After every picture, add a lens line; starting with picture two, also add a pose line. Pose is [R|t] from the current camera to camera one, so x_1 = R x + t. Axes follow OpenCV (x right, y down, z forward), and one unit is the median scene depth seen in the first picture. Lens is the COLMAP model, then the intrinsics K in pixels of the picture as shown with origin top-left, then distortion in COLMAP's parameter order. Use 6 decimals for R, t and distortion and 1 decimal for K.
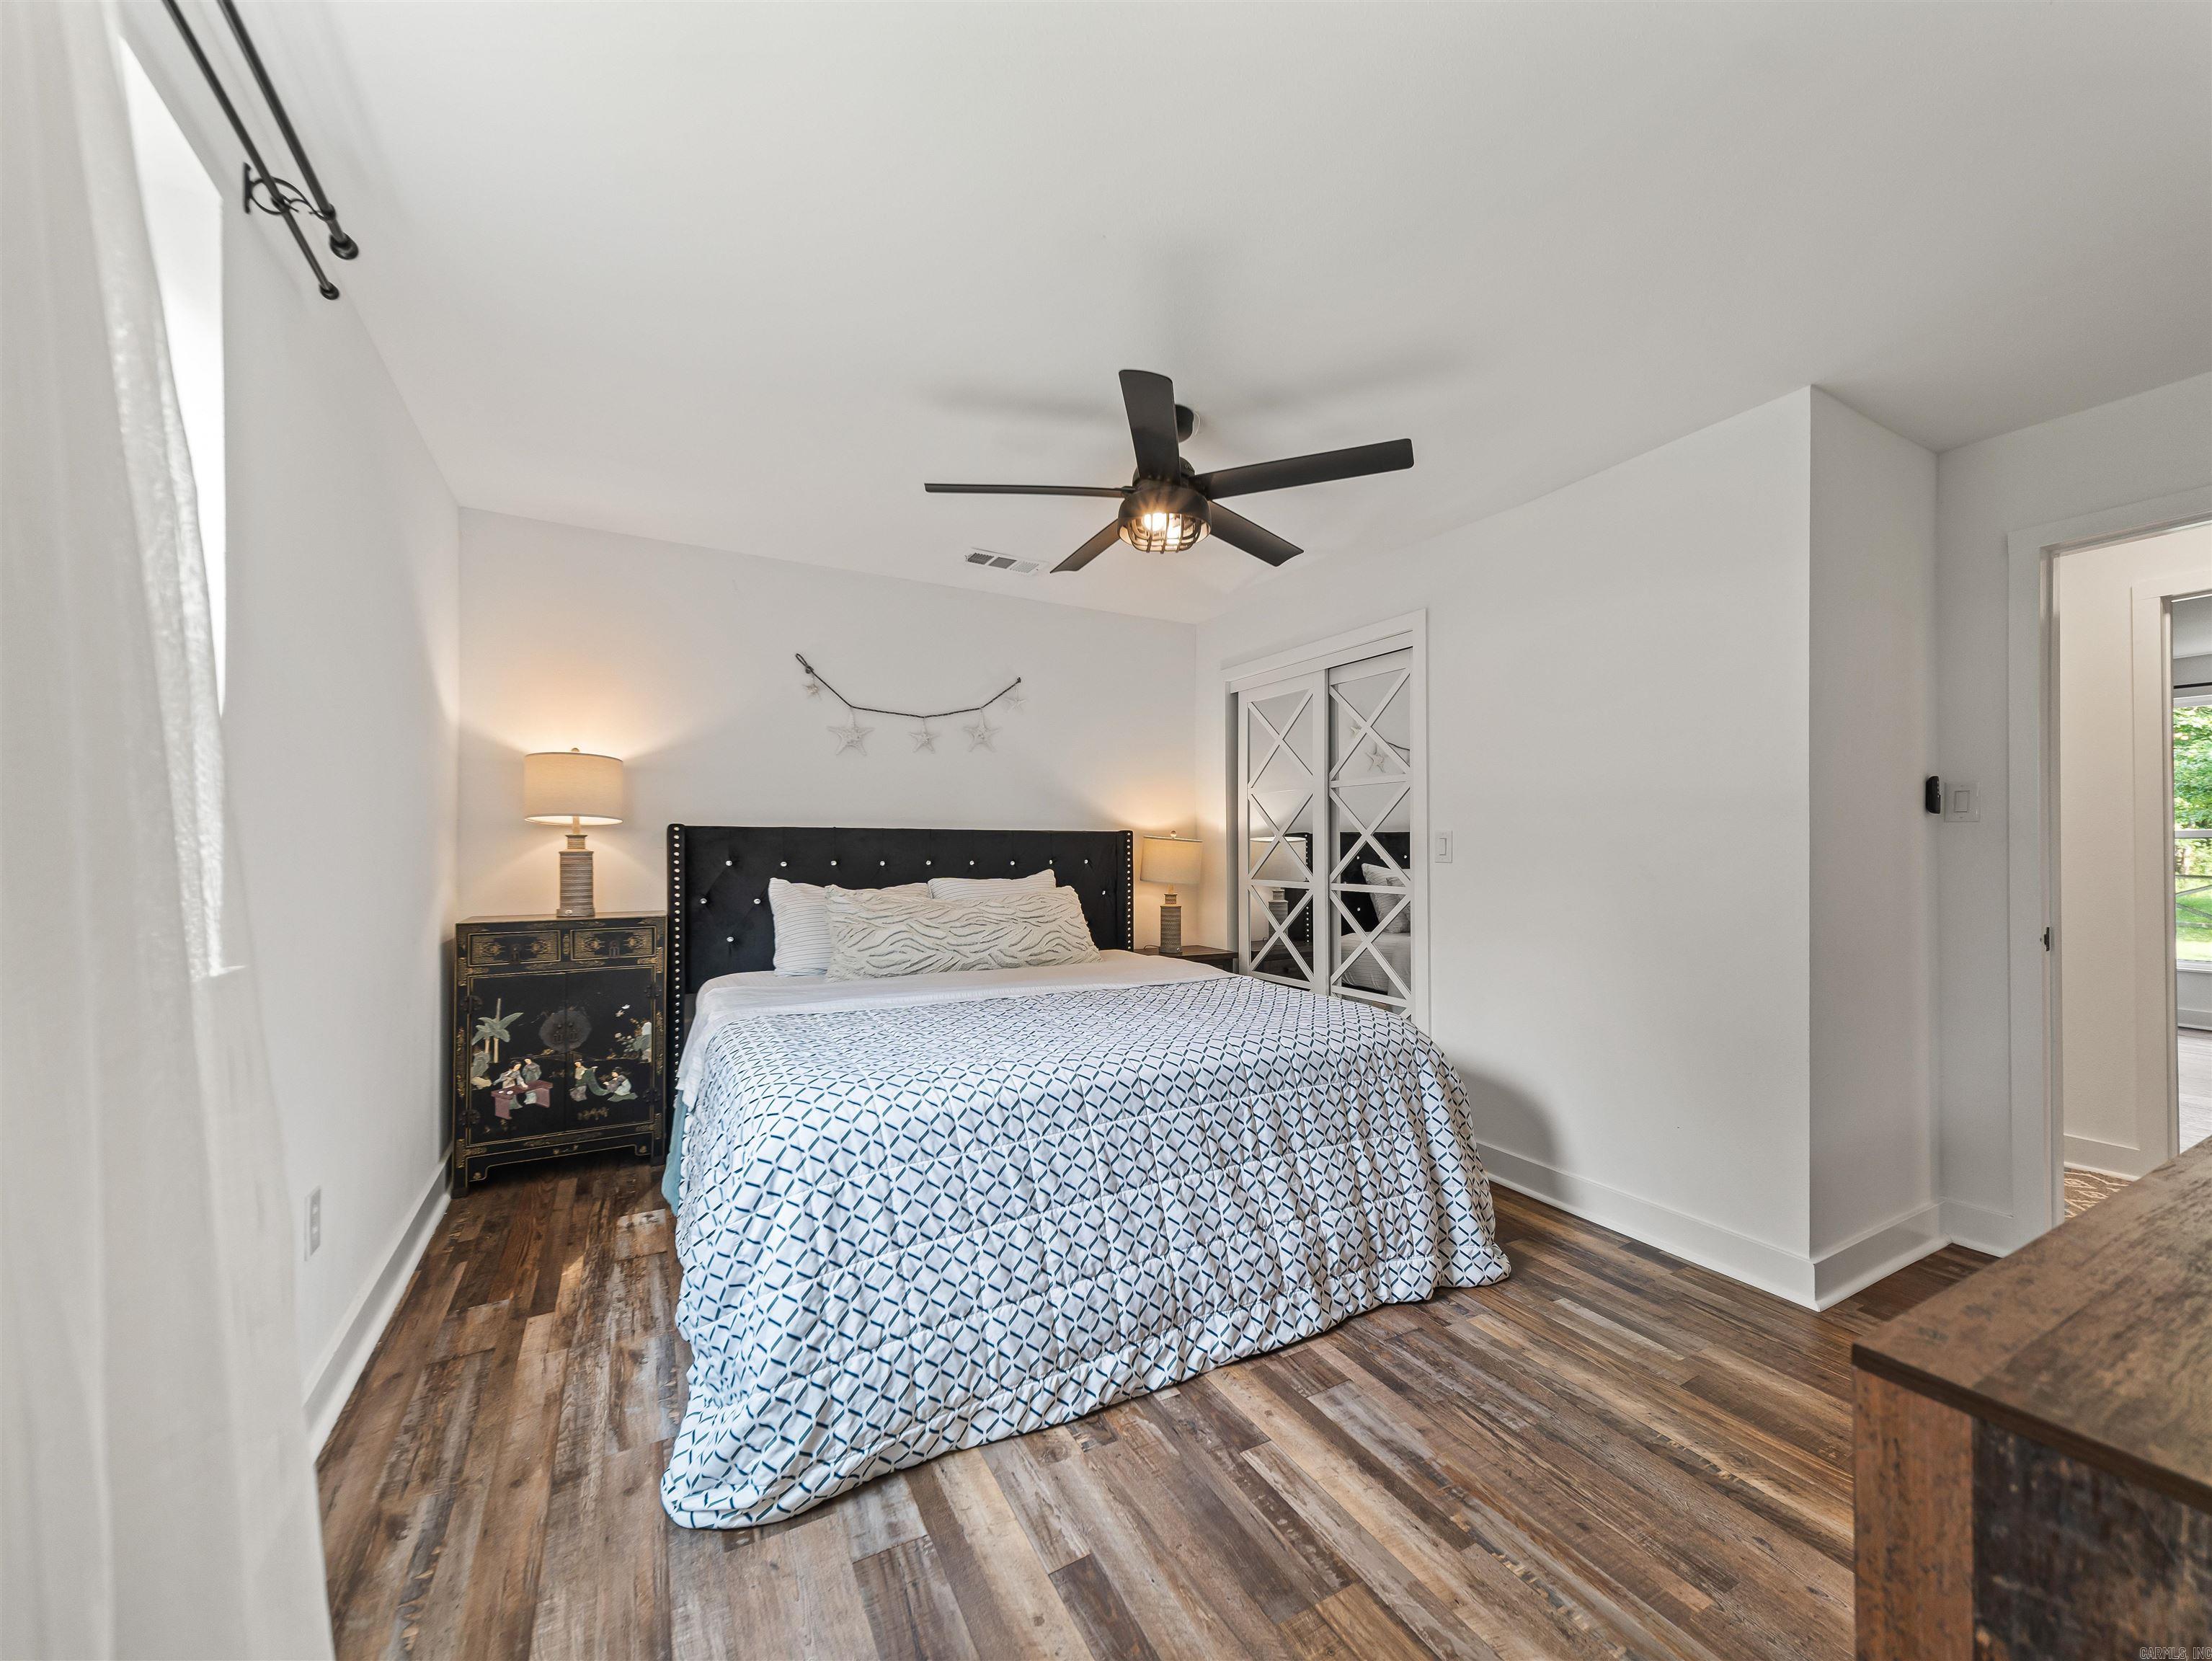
lens RADIAL K [[854.6, 0, 1111.3], [0, 854.6, 830.4], [0, 0, 1]] dist [0.035096, -0.013069]
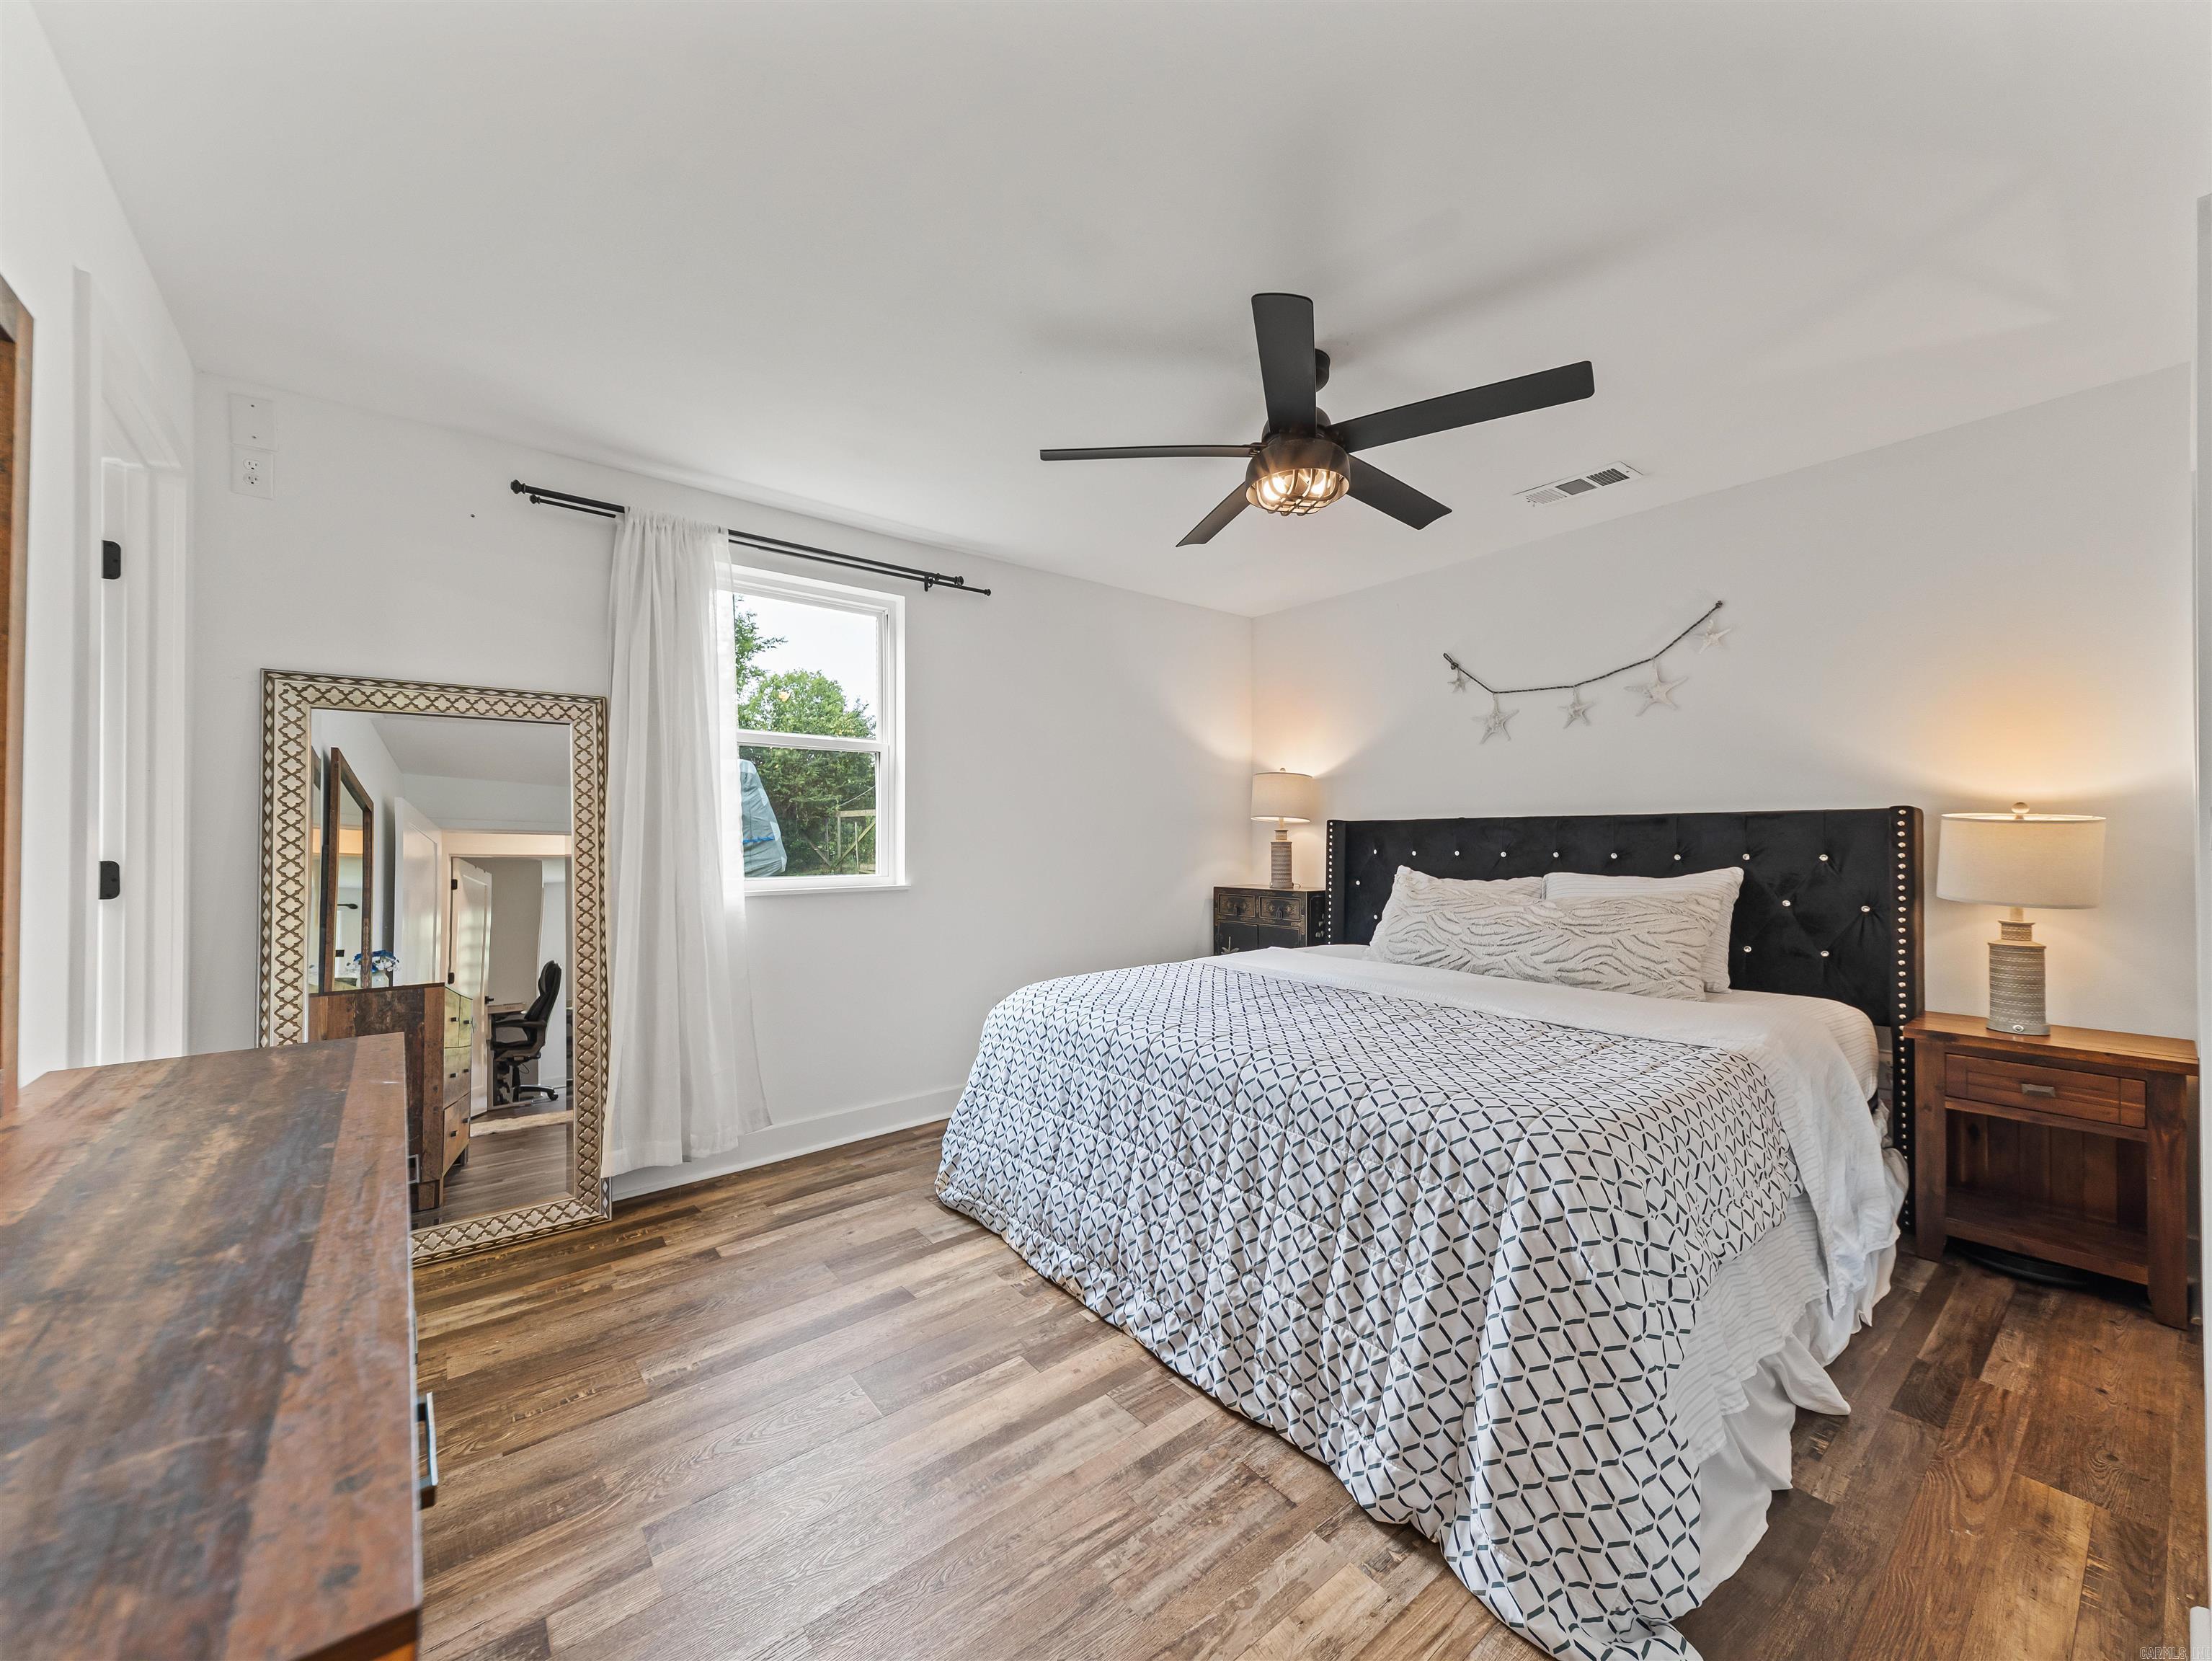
lens RADIAL K [[849.2, 0, 1107.5], [0, 849.2, 827.4], [0, 0, 1]] dist [0.040998, -0.017645]
pose [[0.174358, -0.018482, -0.984509, 0.993162], [0.024080, 0.999605, -0.014501, 0.020423], [0.984388, -0.021179, 0.174735, 0.697311]]
